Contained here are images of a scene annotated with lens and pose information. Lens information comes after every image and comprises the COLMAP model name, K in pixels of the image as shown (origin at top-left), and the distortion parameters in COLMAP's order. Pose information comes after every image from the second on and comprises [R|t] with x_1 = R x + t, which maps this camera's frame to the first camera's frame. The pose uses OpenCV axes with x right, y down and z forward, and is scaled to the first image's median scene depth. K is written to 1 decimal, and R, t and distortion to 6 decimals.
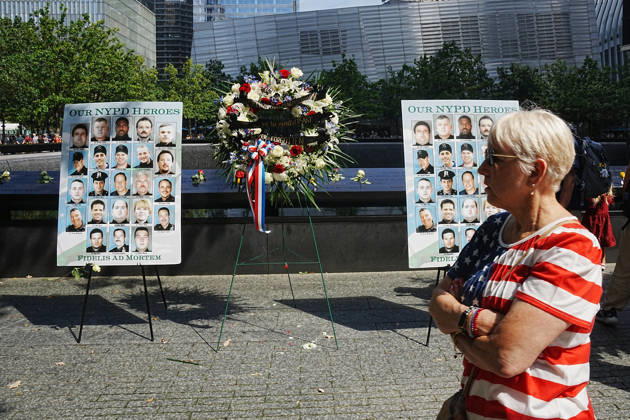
lens RADIAL K [[479.7, 0, 350.1], [0, 479.7, 193.5], [0, 0, 1]] dist [-0.116114, 0.080325]
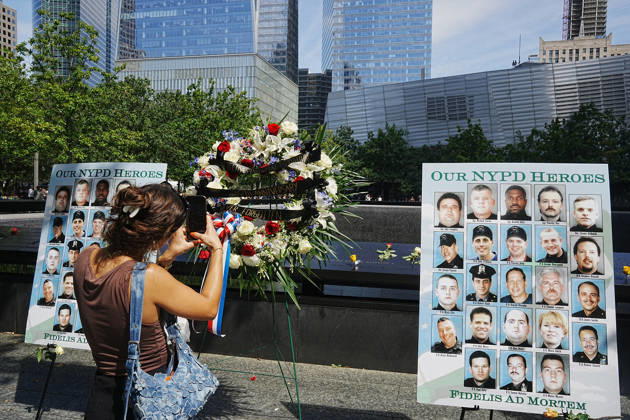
lens RADIAL K [[451.2, 0, 346.1], [0, 451.2, 230.5], [0, 0, 1]] dist [-0.082768, 0.109196]
pose [[0.956706, 0.045686, -0.287447, 0.197646], [-0.059359, 0.997473, -0.039029, -0.061304], [0.284938, 0.054402, 0.957001, 0.327878]]
